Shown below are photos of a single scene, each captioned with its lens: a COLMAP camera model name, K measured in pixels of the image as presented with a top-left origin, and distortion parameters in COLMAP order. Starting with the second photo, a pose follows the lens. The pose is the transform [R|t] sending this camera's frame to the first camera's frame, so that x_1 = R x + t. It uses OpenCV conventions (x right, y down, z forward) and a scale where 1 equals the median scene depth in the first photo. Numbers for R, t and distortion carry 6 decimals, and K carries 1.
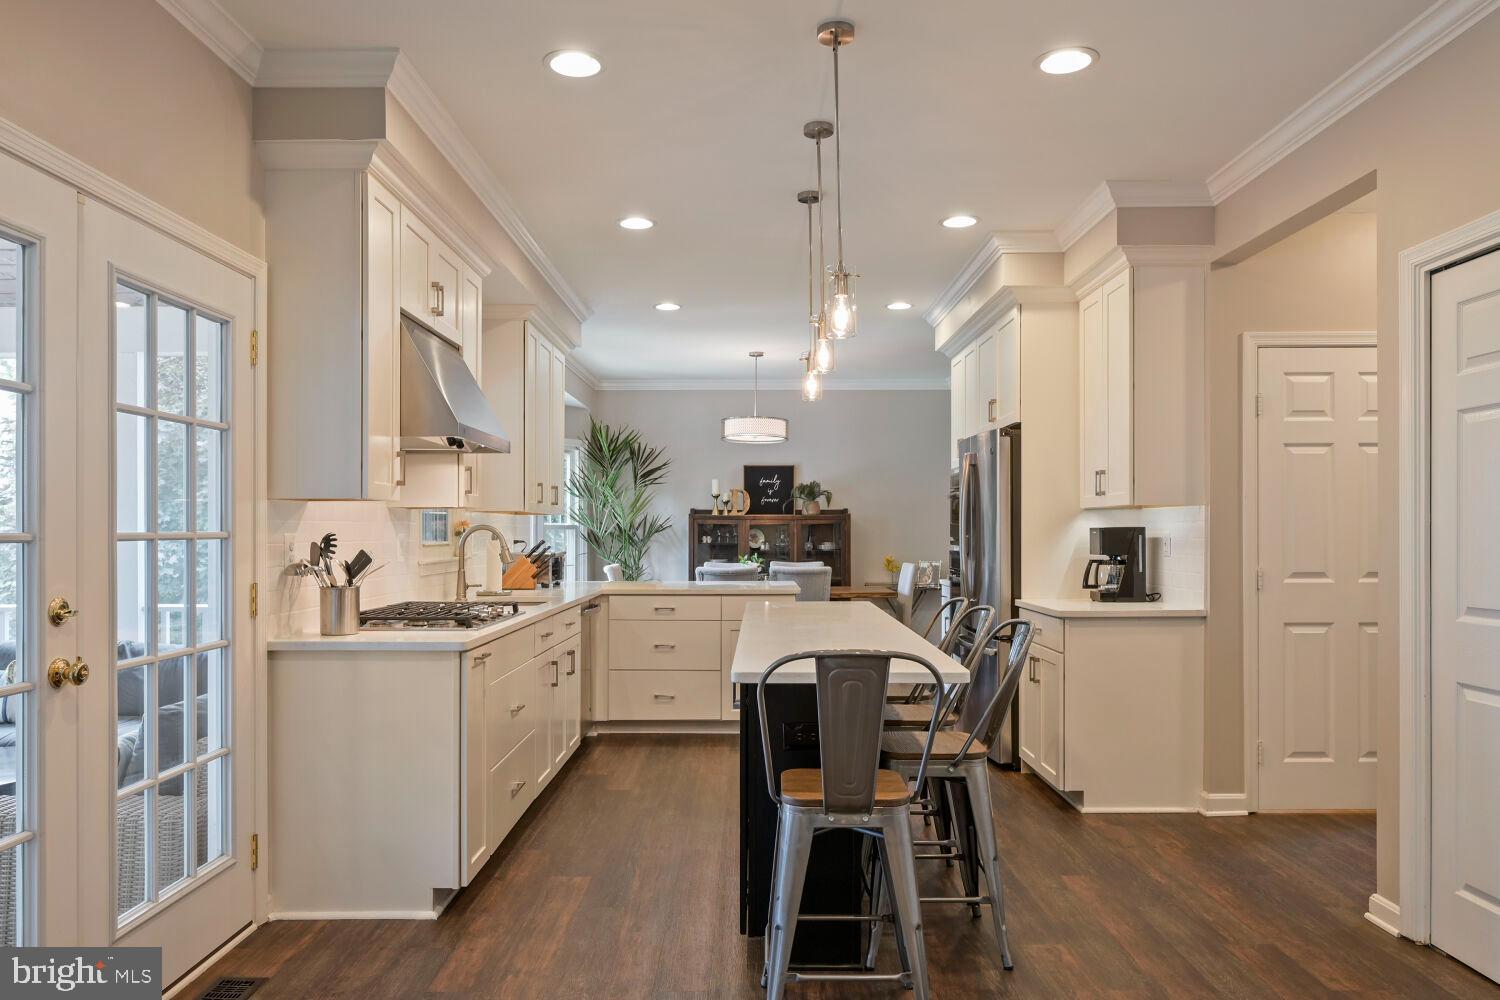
lens RADIAL K [[1016.6, 0, 758.7], [0, 1016.6, 517.9], [0, 0, 1]] dist [-0.011811, 0.003091]
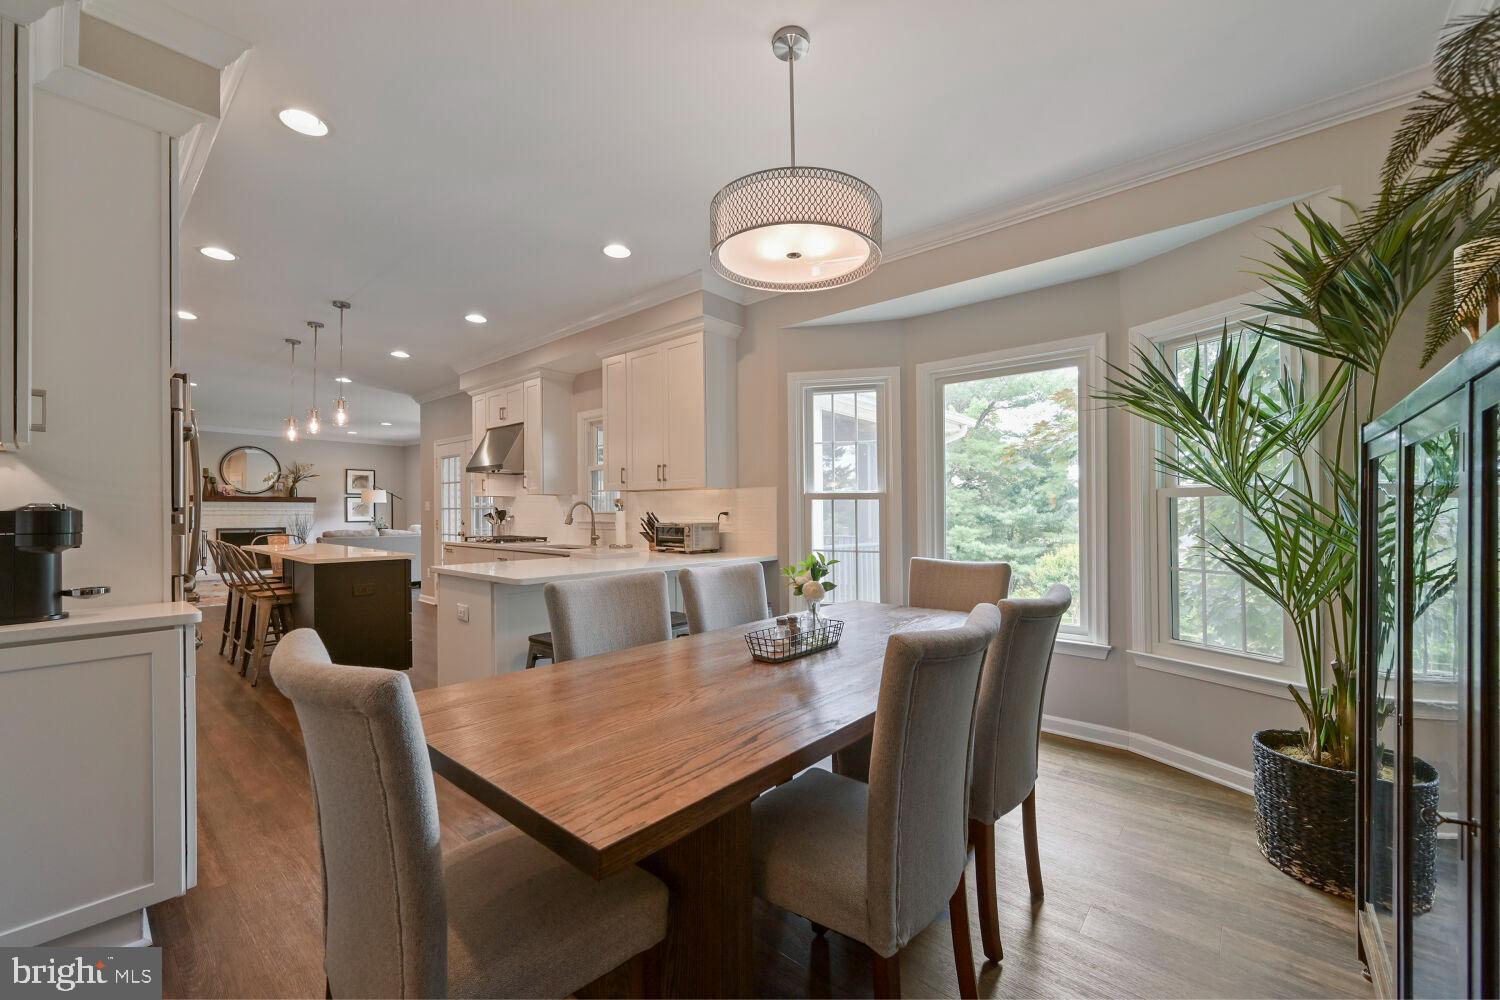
lens RADIAL K [[599.9, 0, 753.2], [0, 599.9, 512.3], [0, 0, 1]] dist [-0.001093, 0.000344]
pose [[-0.662902, 0.007167, -0.748672, 0.338315], [0.014707, 0.999886, -0.003449, 0.037714], [0.748562, -0.013297, -0.662932, 2.152841]]
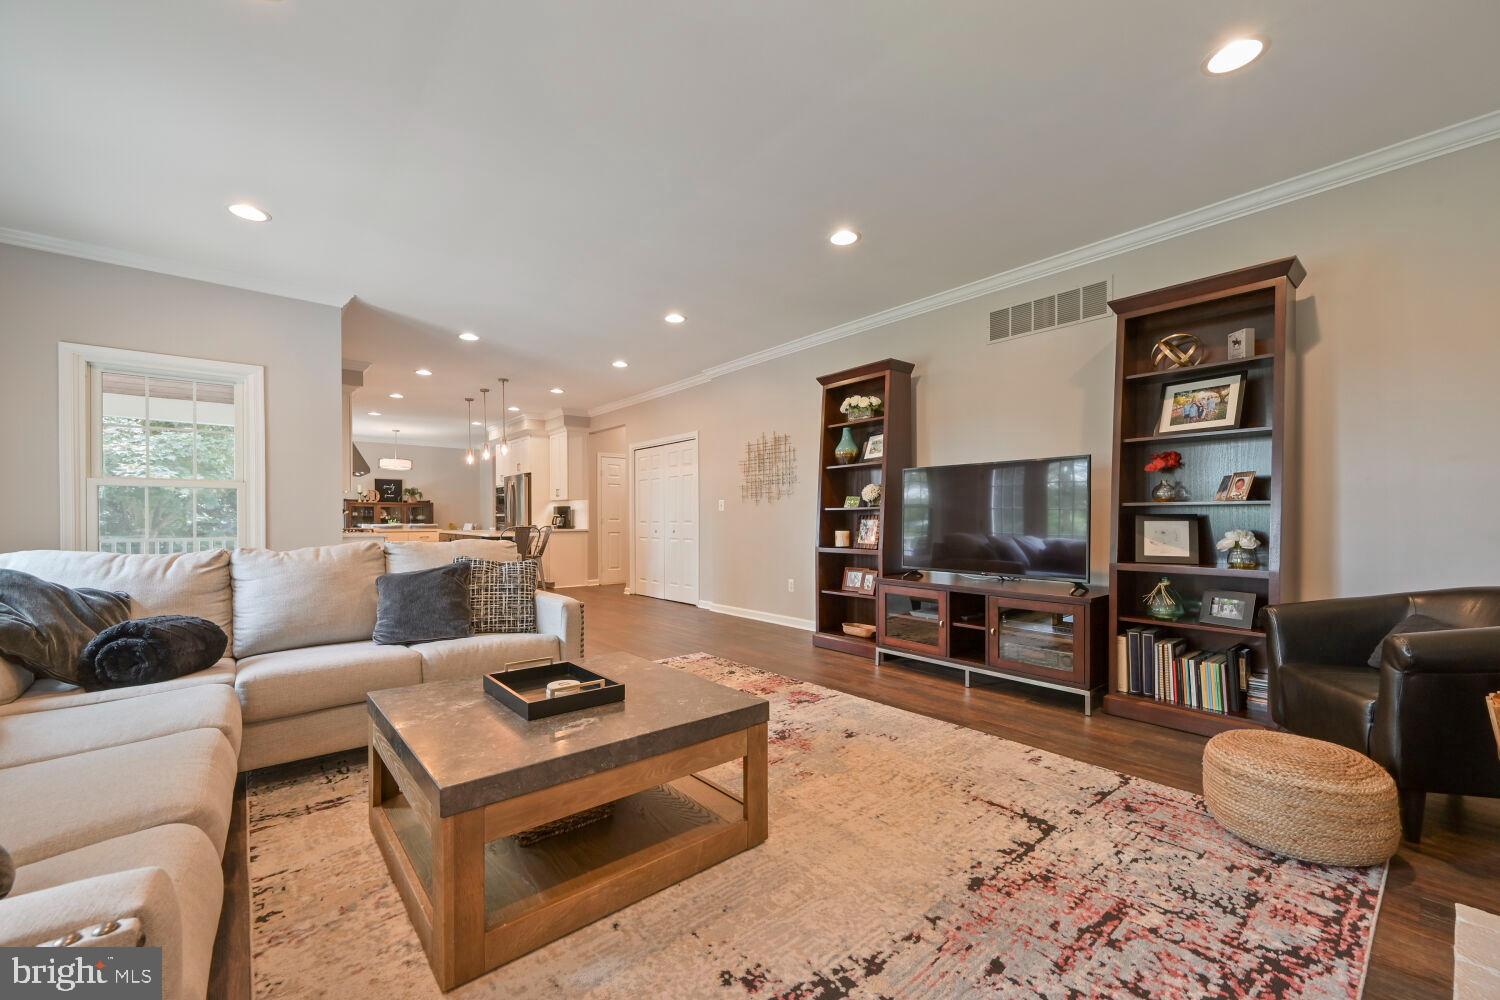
lens RADIAL K [[599.9, 0, 742.8], [0, 599.9, 518.5], [0, 0, 1]] dist [-0.001093, 0.000344]
pose [[0.781283, 0.000106, 0.624177, -0.446993], [-0.007339, 0.999932, 0.009016, 0.029036], [-0.624134, -0.011625, 0.781231, -0.985831]]
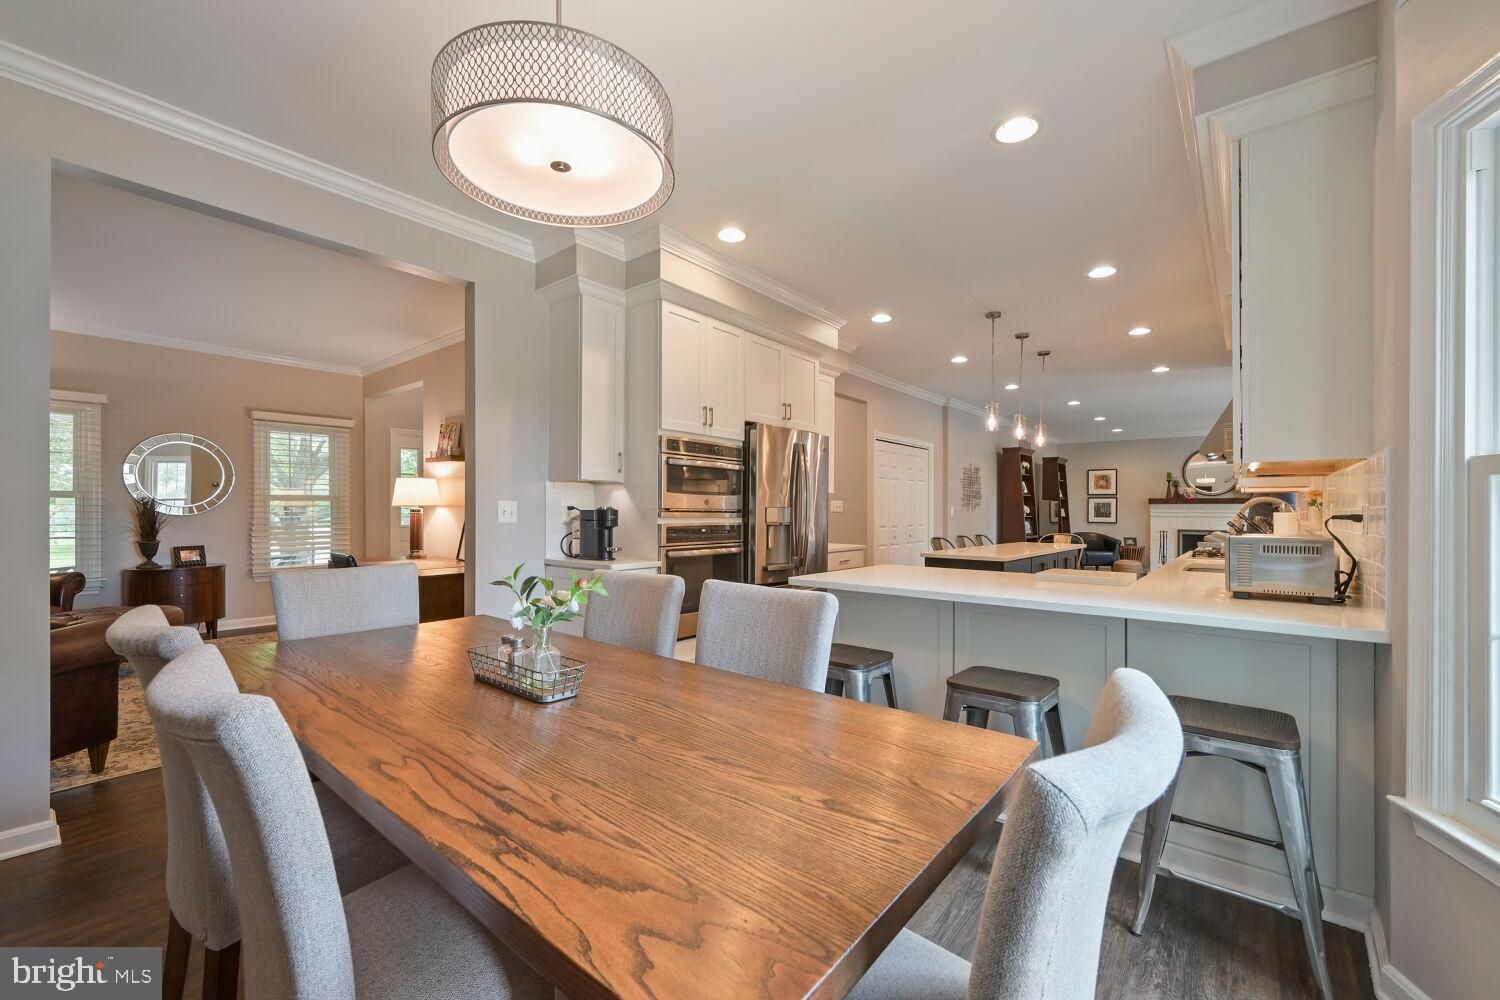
lens RADIAL K [[599.9, 0, 746.4], [0, 599.9, 512.0], [0, 0, 1]] dist [-0.001093, 0.000344]
pose [[-0.764515, -0.000042, 0.644606, -0.286968], [-0.010915, 0.999857, -0.012880, 0.042215], [-0.644513, -0.016883, -0.764407, 2.051254]]
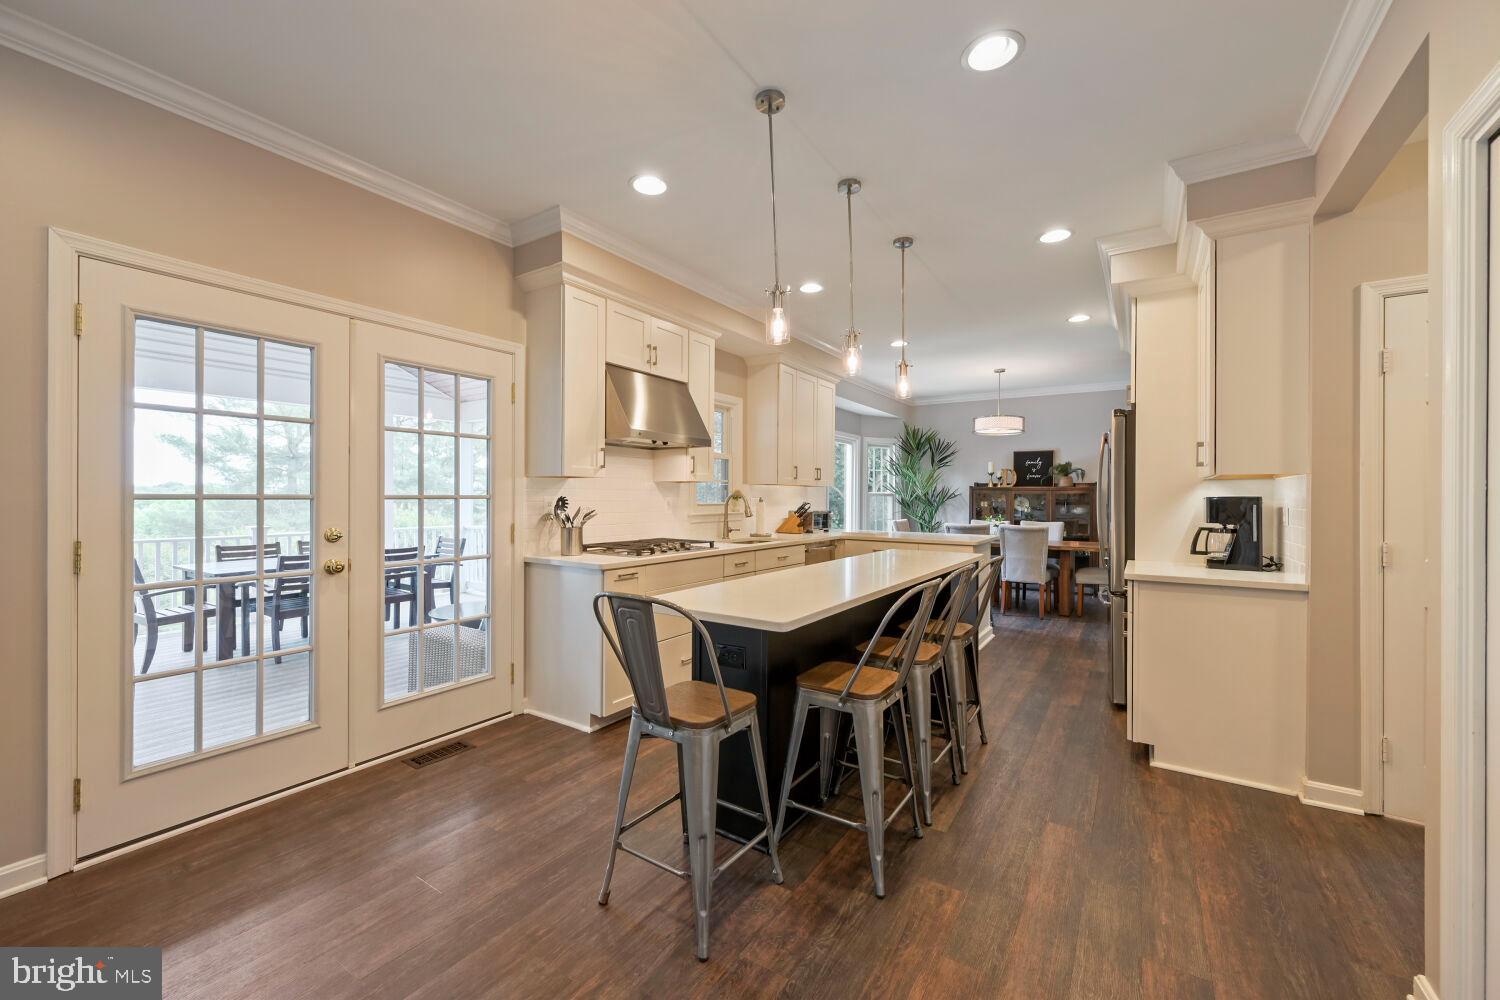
lens RADIAL K [[599.9, 0, 752.0], [0, 599.9, 490.3], [0, 0, 1]] dist [-0.001093, 0.000344]
pose [[0.834739, 0.001454, -0.550644, 0.313569], [-0.000937, 0.999999, 0.001220, 0.002431], [0.550645, -0.000503, 0.834740, 0.245349]]
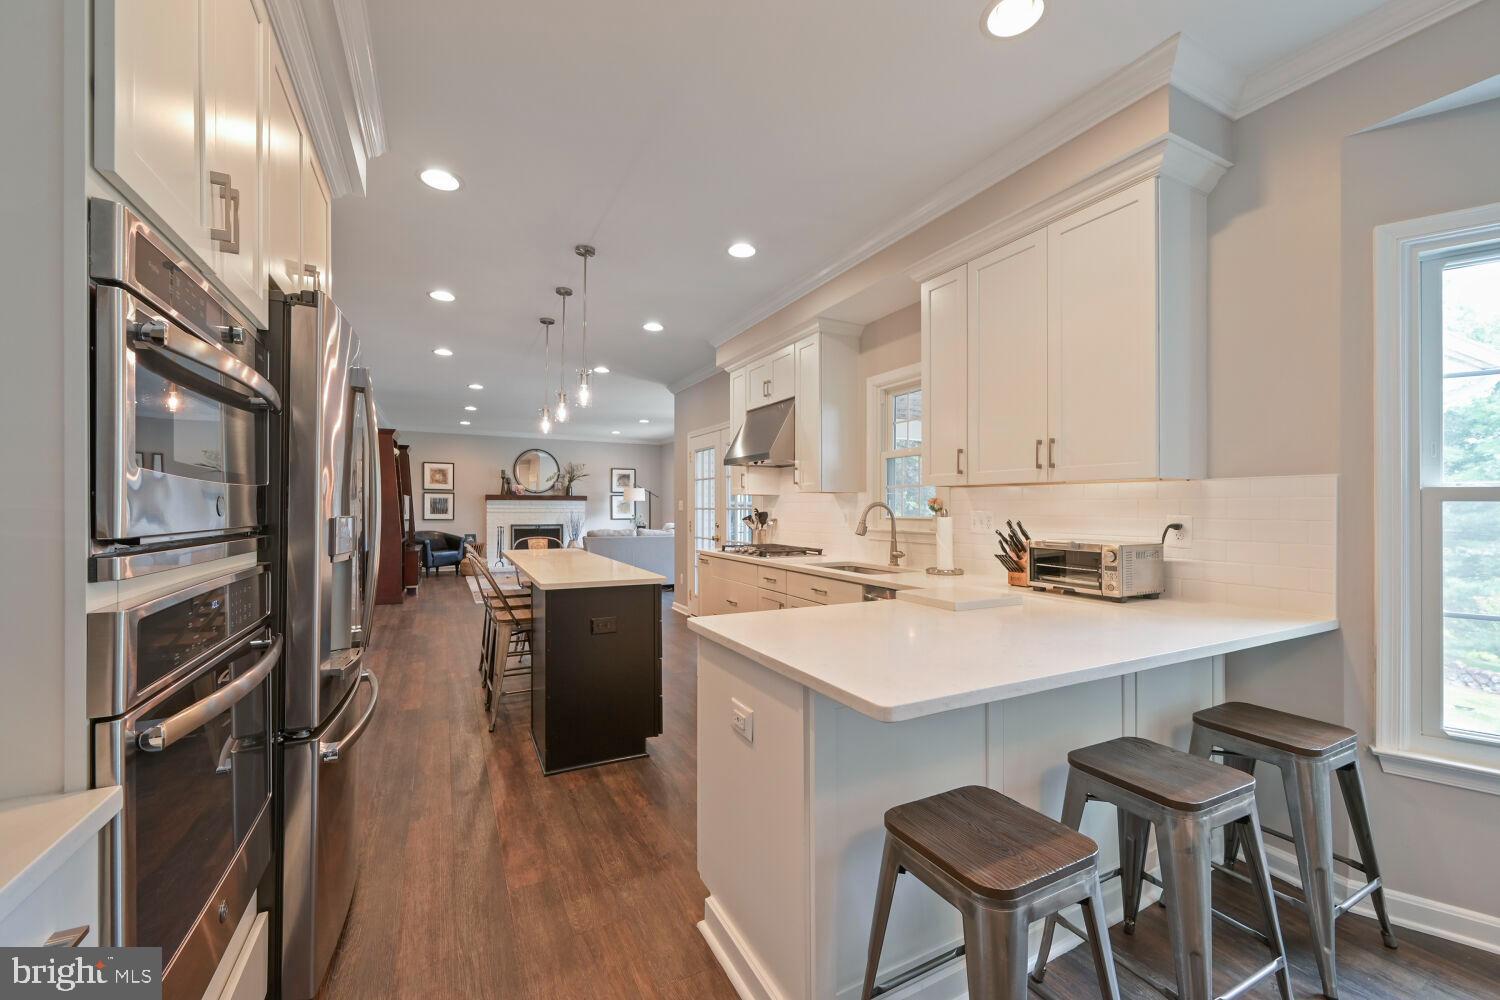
lens RADIAL K [[599.9, 0, 749.0], [0, 599.9, 508.4], [0, 0, 1]] dist [-0.001093, 0.000344]
pose [[-0.894797, 0.004374, -0.446452, 0.204217], [0.008702, 0.999933, -0.007643, 0.021047], [0.446388, -0.010724, -0.894775, 1.778360]]
